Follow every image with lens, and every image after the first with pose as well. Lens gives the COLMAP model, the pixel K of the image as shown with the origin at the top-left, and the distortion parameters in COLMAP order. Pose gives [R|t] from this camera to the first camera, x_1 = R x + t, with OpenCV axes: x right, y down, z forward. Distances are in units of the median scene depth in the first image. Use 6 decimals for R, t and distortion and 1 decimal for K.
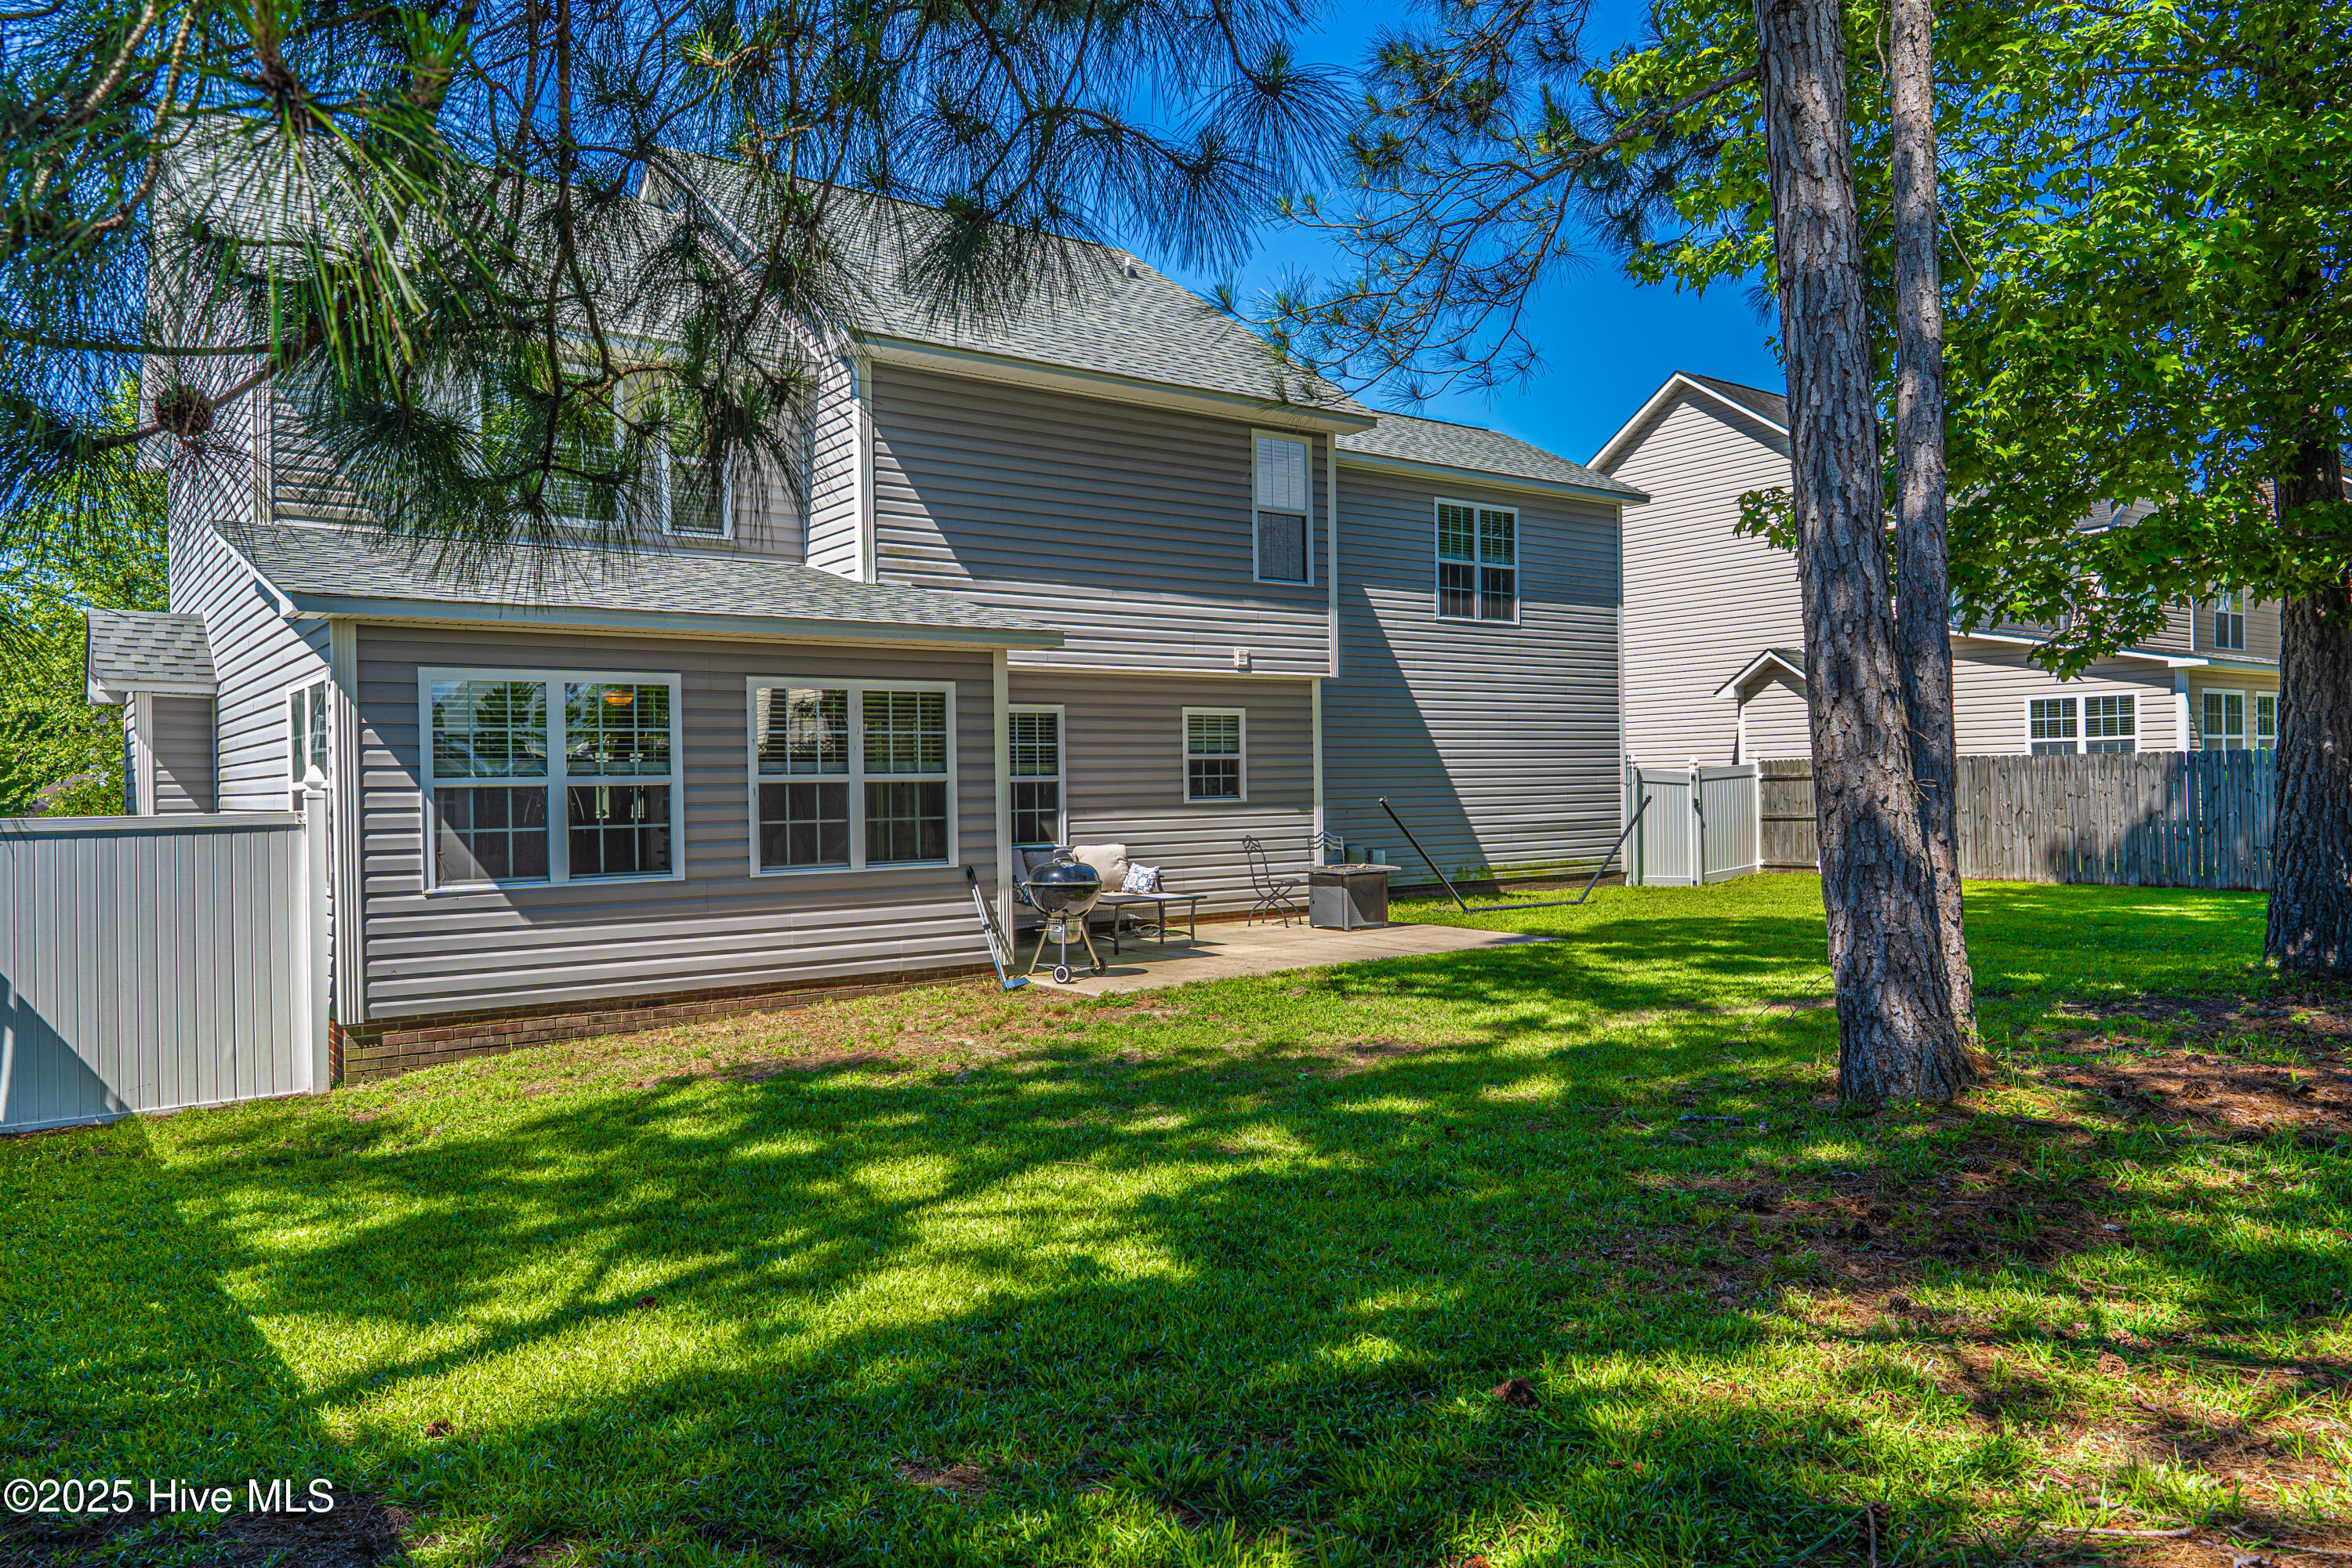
lens RADIAL K [[1585.7, 0, 1180.5], [0, 1585.7, 803.4], [0, 0, 1]] dist [0.005828, 0.001766]
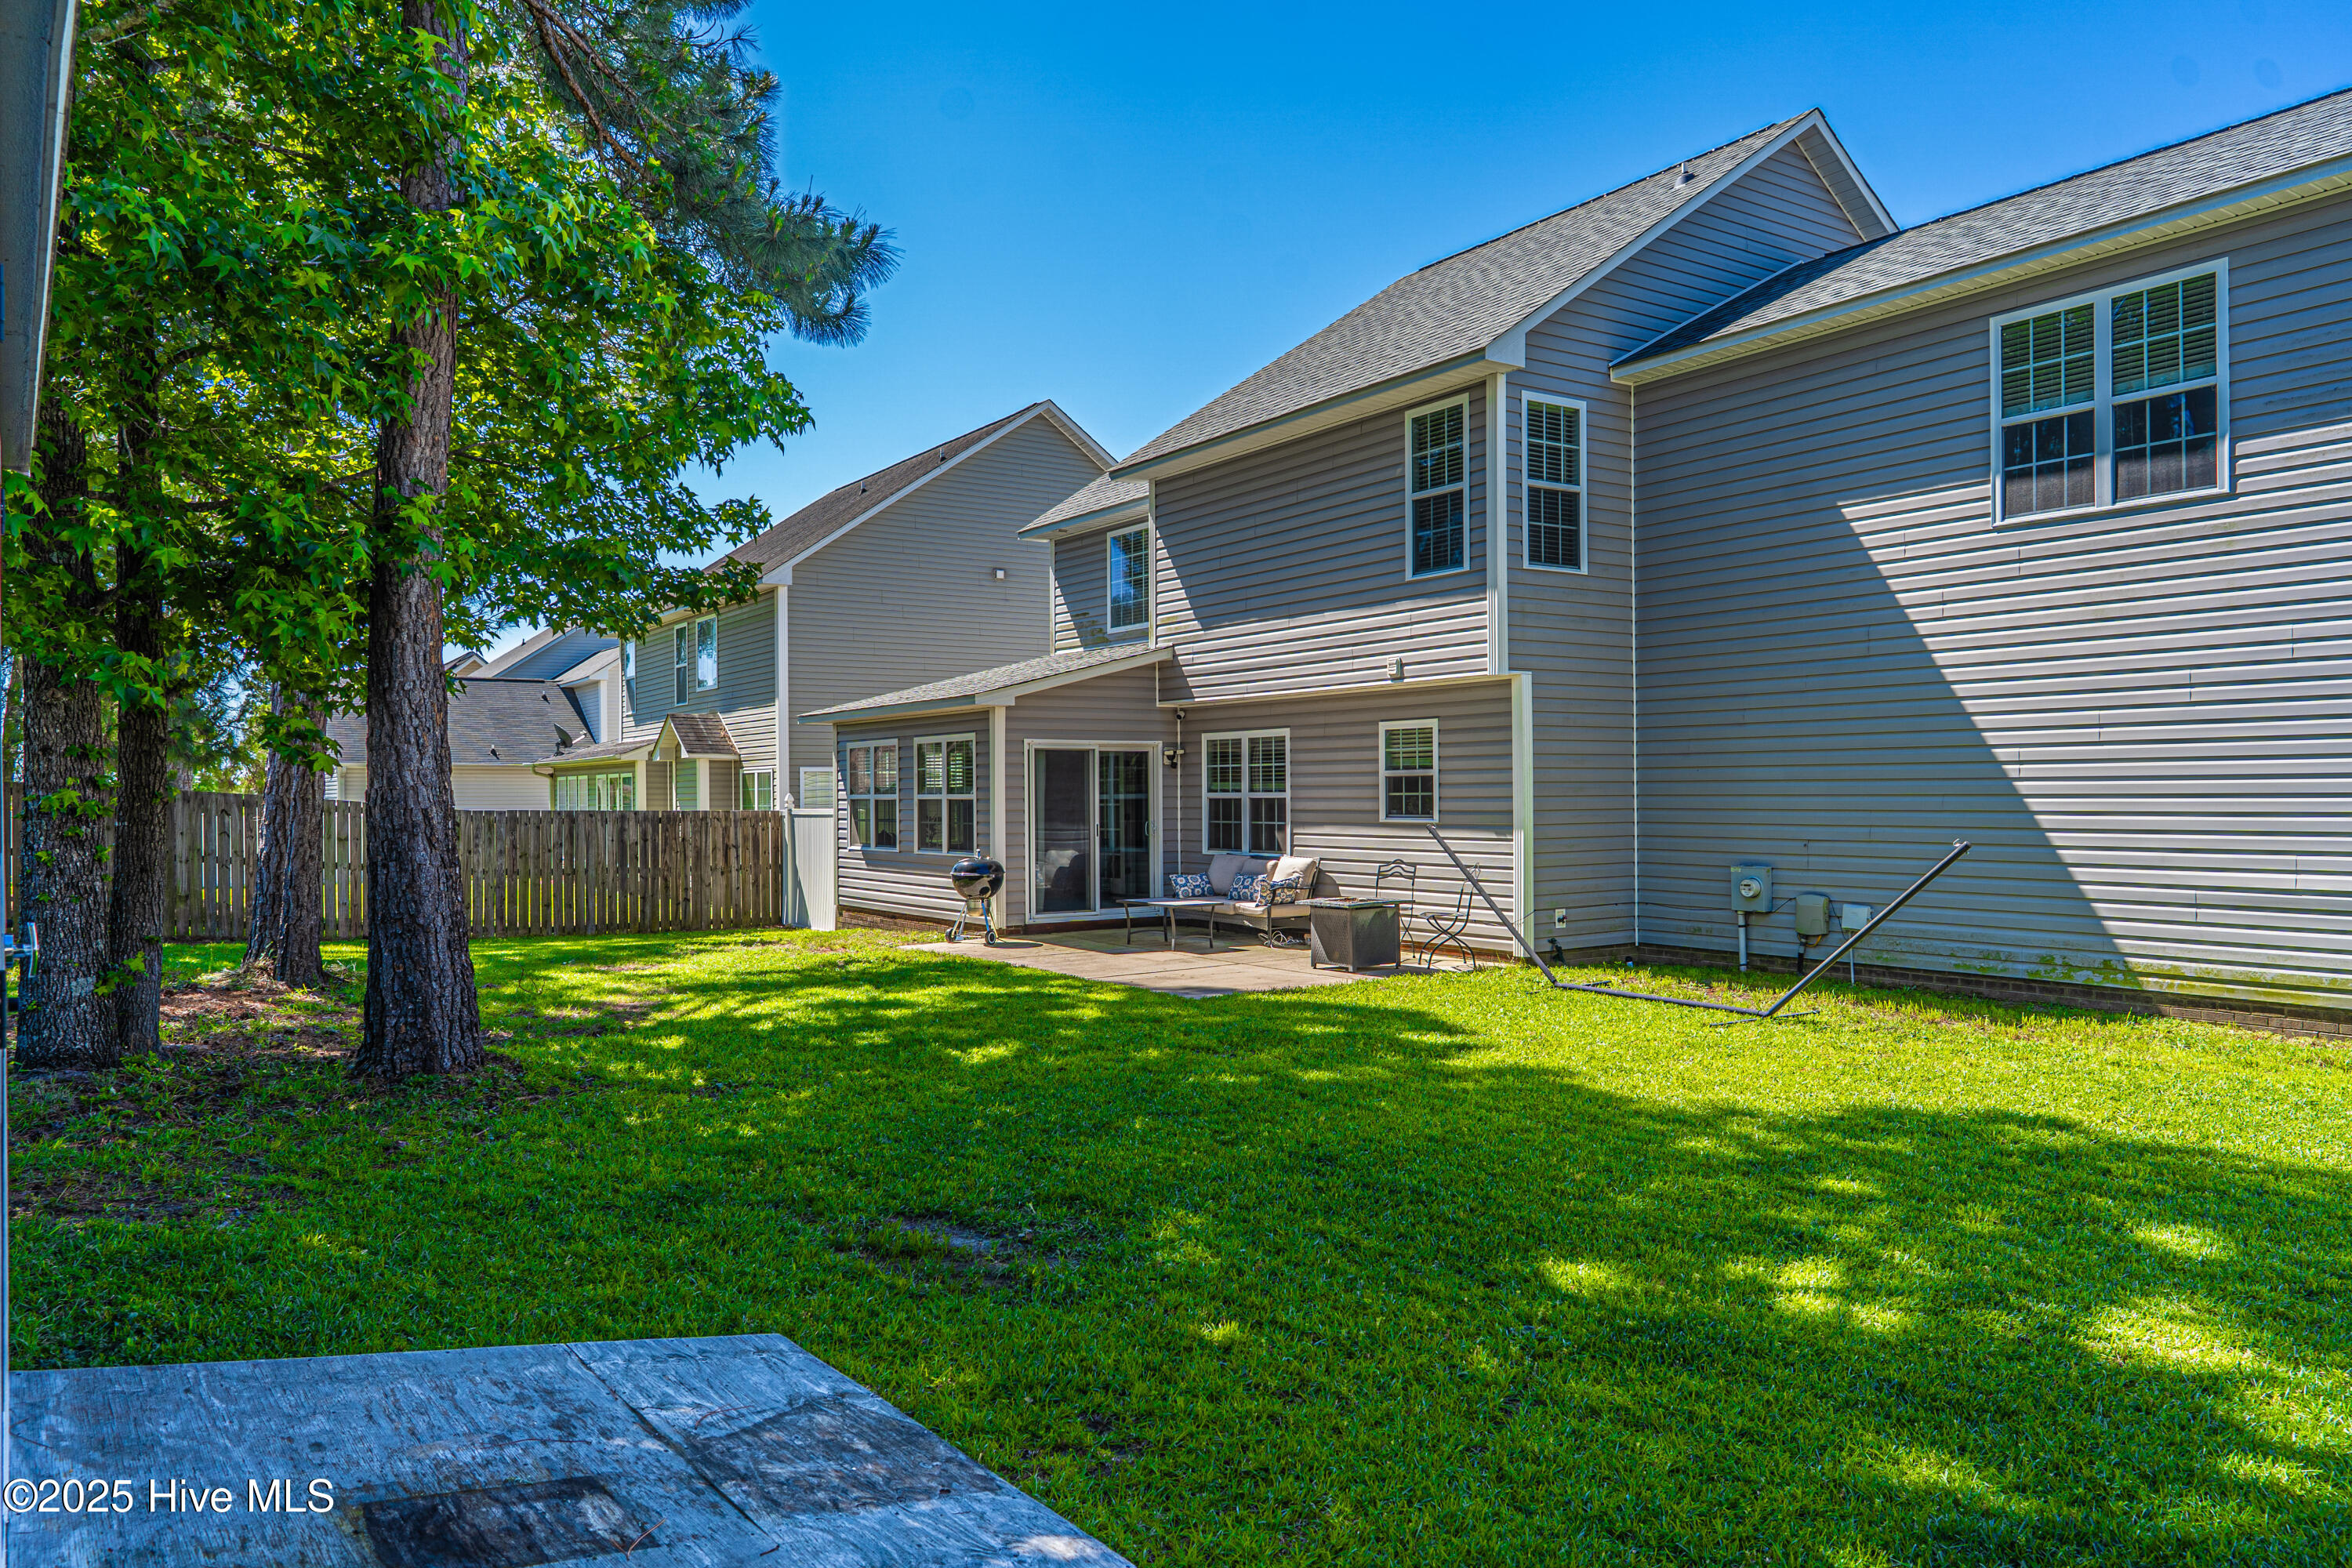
lens RADIAL K [[1585.7, 0, 1180.5], [0, 1585.7, 803.4], [0, 0, 1]] dist [0.005828, 0.001766]
pose [[-0.053519, 0.028572, -0.998158, 0.953801], [0.001027, 0.999592, 0.028558, -0.038153], [0.998566, 0.000503, -0.053526, 0.911128]]
